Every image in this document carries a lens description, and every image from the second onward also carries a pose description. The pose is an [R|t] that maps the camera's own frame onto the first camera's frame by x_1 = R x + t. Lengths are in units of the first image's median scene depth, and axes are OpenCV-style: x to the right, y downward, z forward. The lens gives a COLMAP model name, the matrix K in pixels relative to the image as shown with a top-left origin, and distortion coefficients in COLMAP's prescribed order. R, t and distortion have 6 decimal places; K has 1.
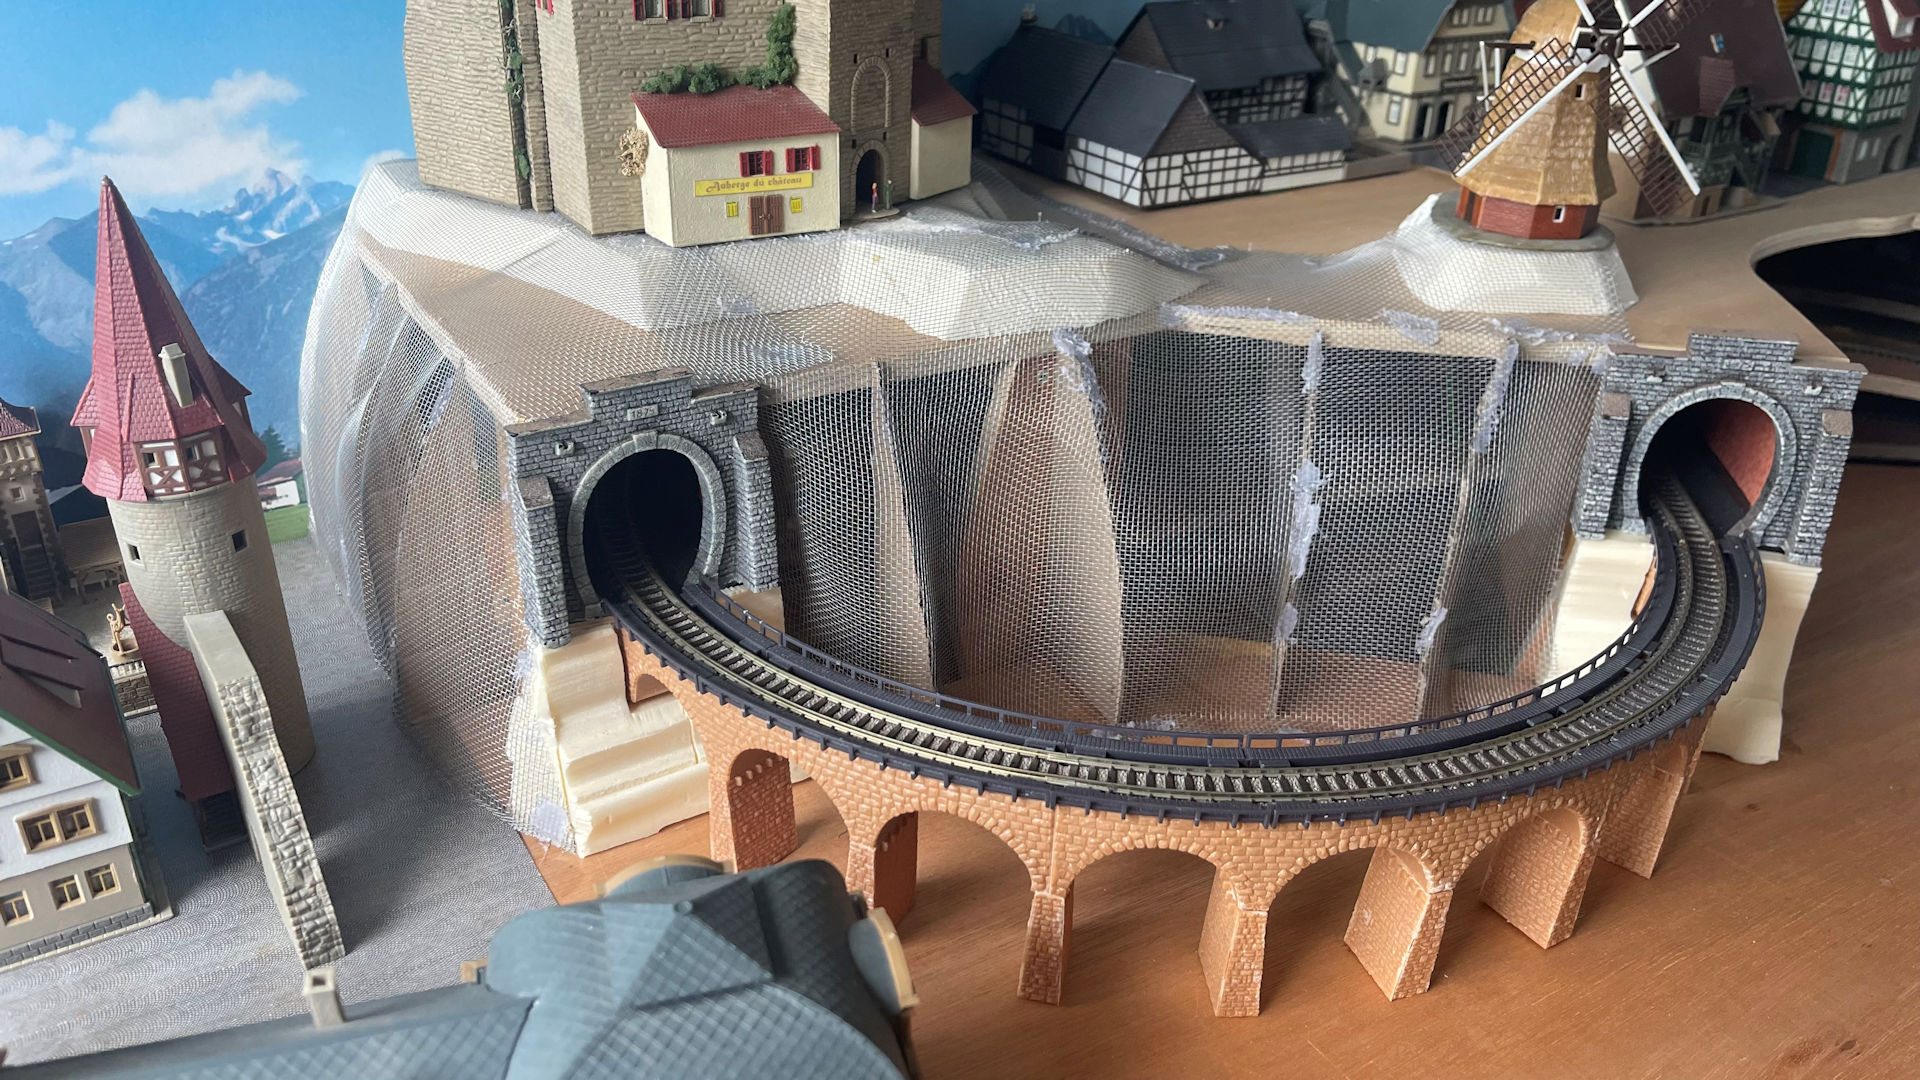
lens RADIAL K [[1342.2, 0, 960.0], [0, 1342.2, 540.0], [0, 0, 1]] dist [0.050753, 0.005790]
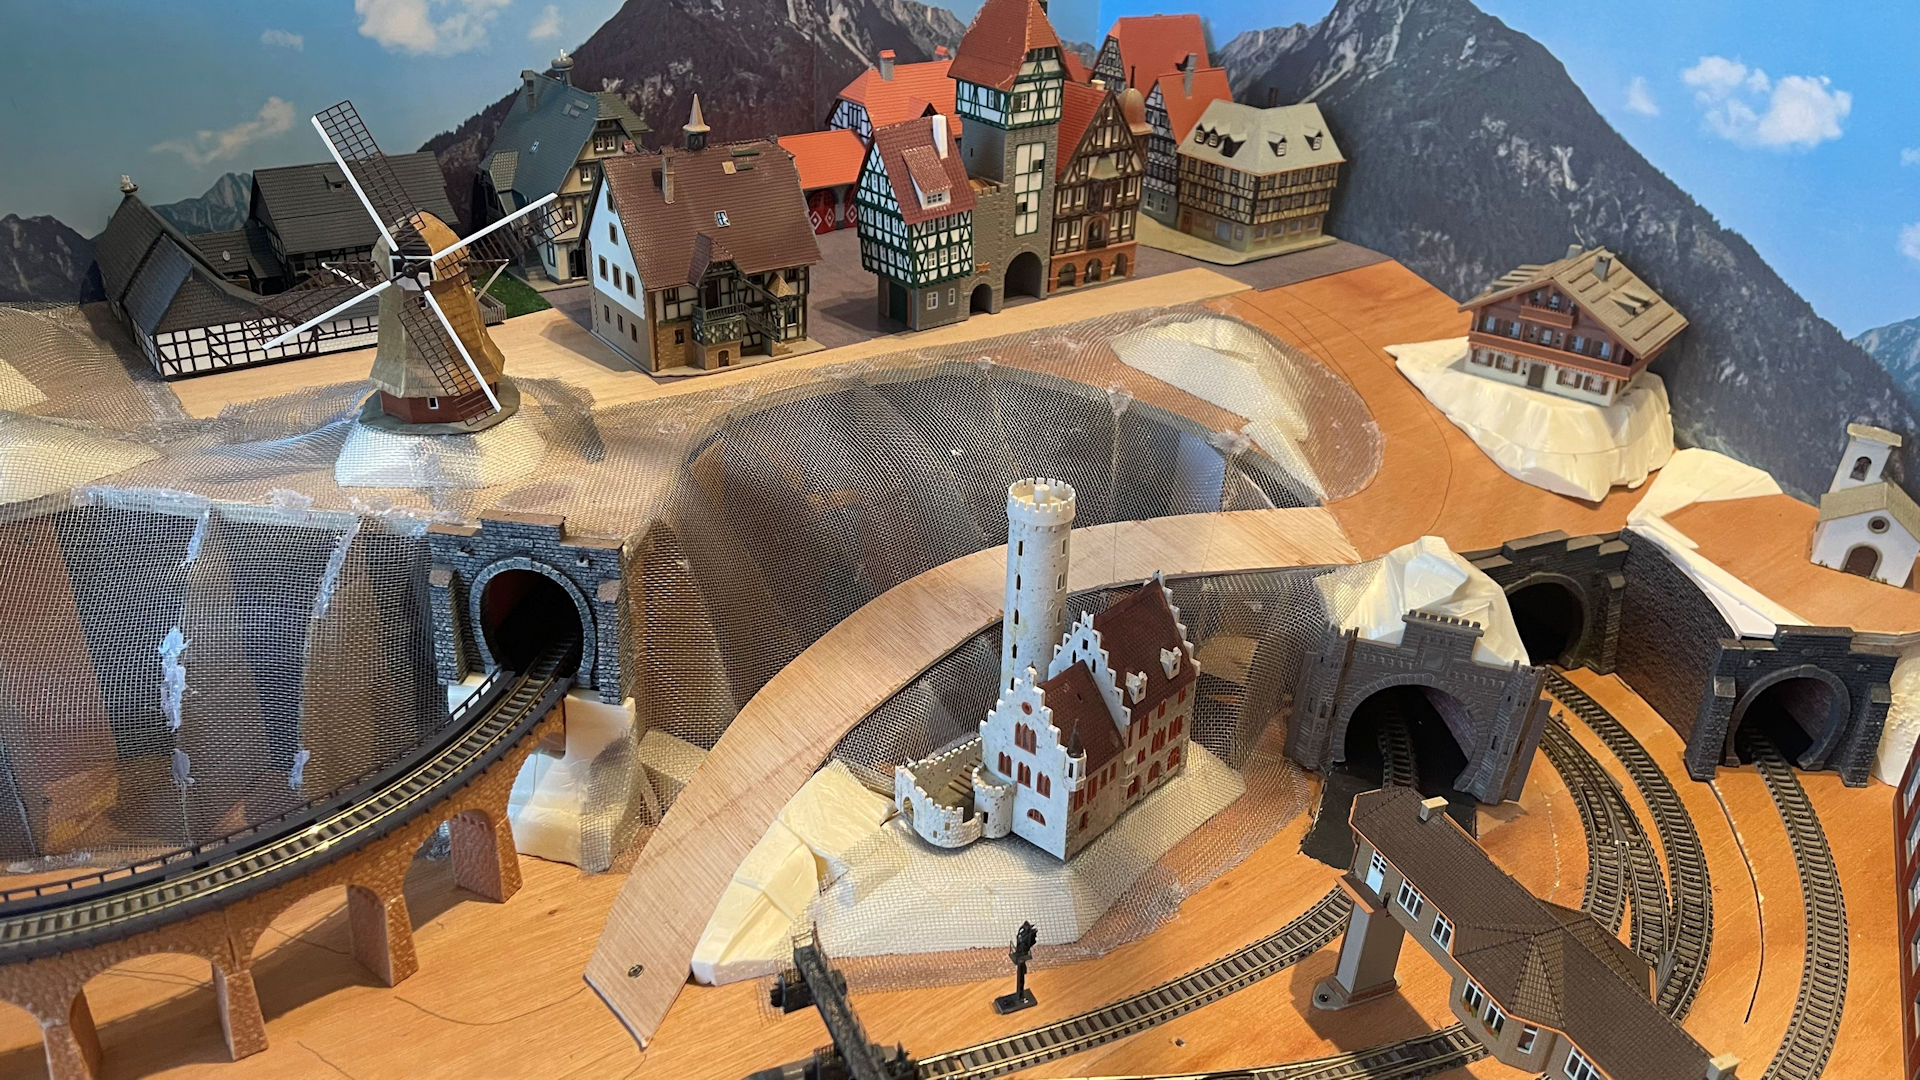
lens RADIAL K [[1476.9, 0, 960.0], [0, 1476.9, 540.0], [0, 0, 1]] dist [0.029477, -0.003780]
pose [[0.999008, -0.018253, 0.040630, 0.822110], [0.018601, 0.999793, -0.008207, -0.108400], [-0.040472, 0.008954, 0.999141, -0.240372]]
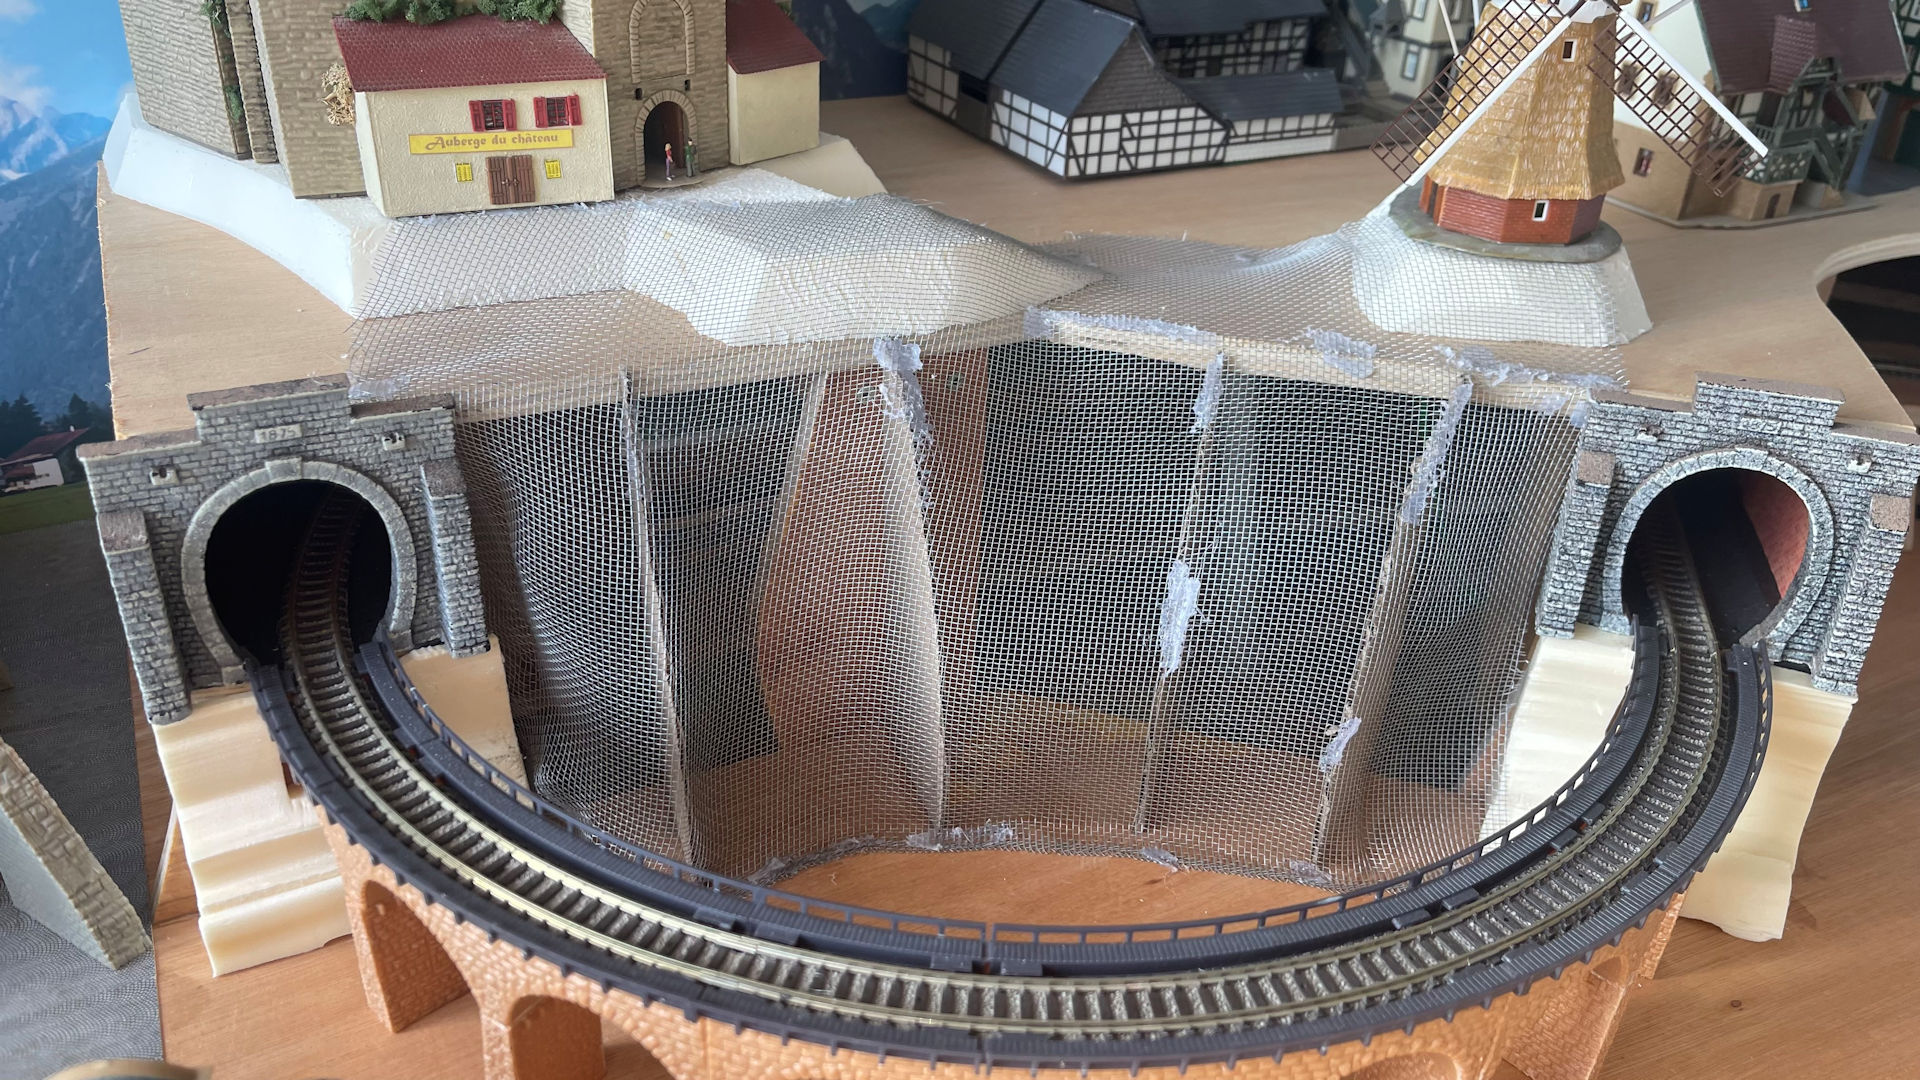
lens RADIAL K [[1356.5, 0, 957.2], [0, 1356.5, 509.8], [0, 0, 1]] dist [0.072774, -0.054773]
pose [[0.995548, 0.056015, -0.075806, 0.181415], [-0.054179, 0.998191, 0.026065, -0.076780], [0.077129, -0.021842, 0.996782, 0.193868]]
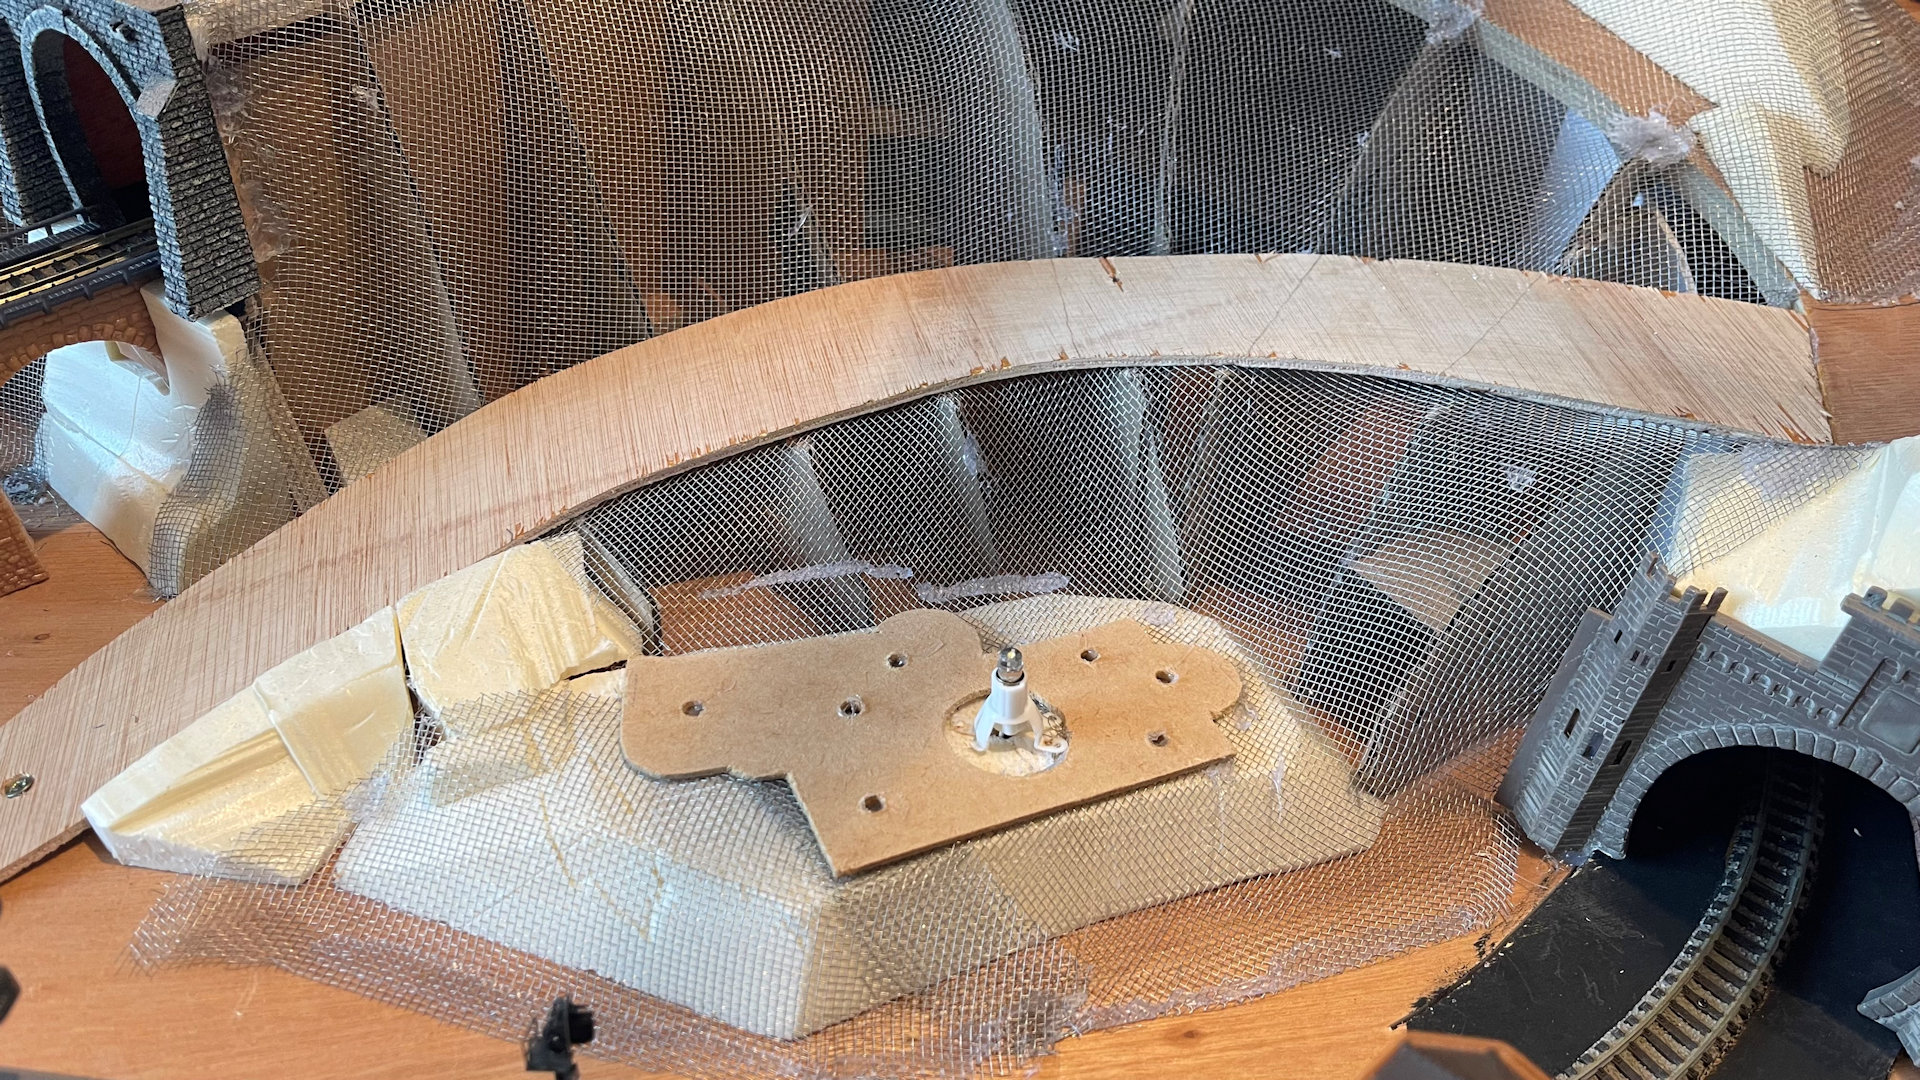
lens RADIAL K [[1472.2, 0, 960.0], [0, 1472.2, 540.0], [0, 0, 1]] dist [0.085261, -0.106094]
pose [[0.915333, 0.266832, -0.301608, 1.137630], [-0.215007, 0.957103, 0.194234, -0.098460], [0.340497, -0.112941, 0.933438, 0.470622]]
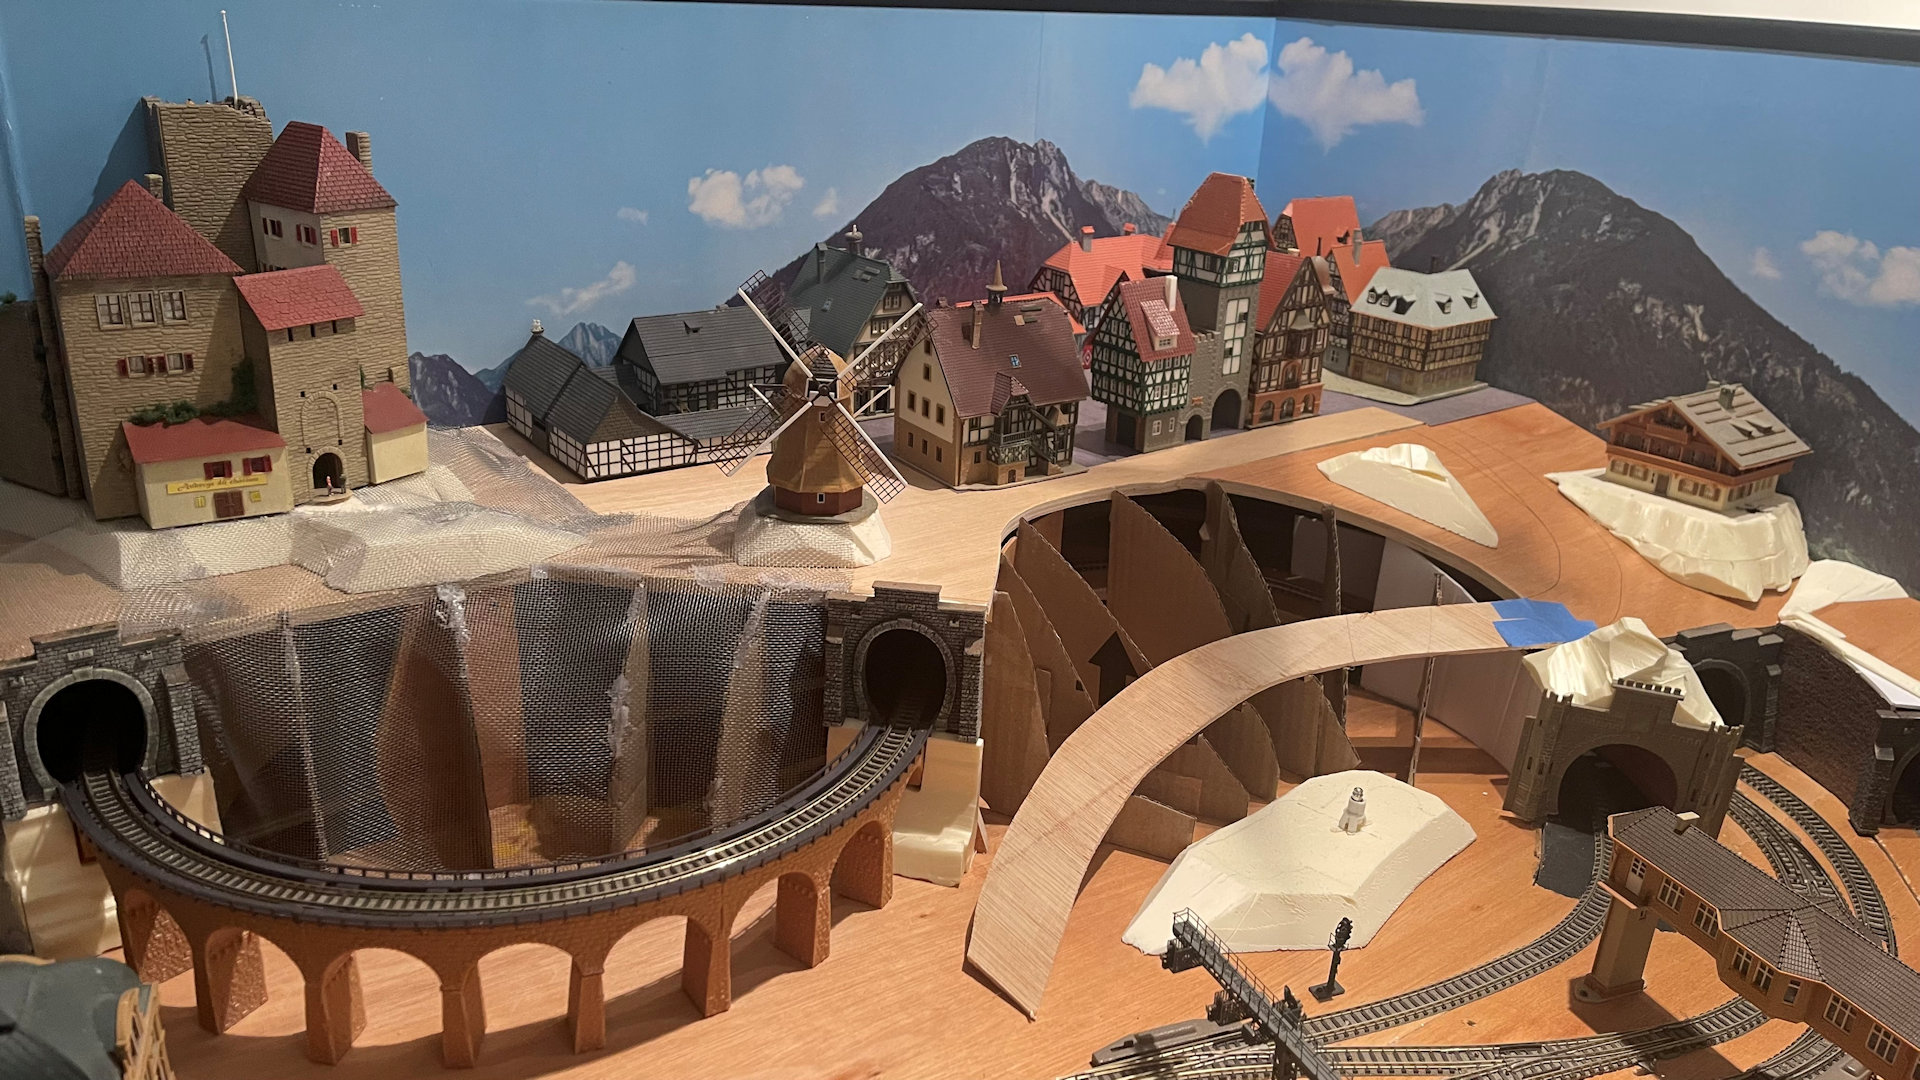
lens RADIAL K [[1472.2, 0, 960.0], [0, 1472.2, 540.0], [0, 0, 1]] dist [0.085261, -0.106094]
pose [[0.999364, -0.007458, 0.034876, 0.522359], [0.011712, 0.992285, -0.123419, -0.007431], [-0.033686, 0.123749, 0.991742, -0.498067]]
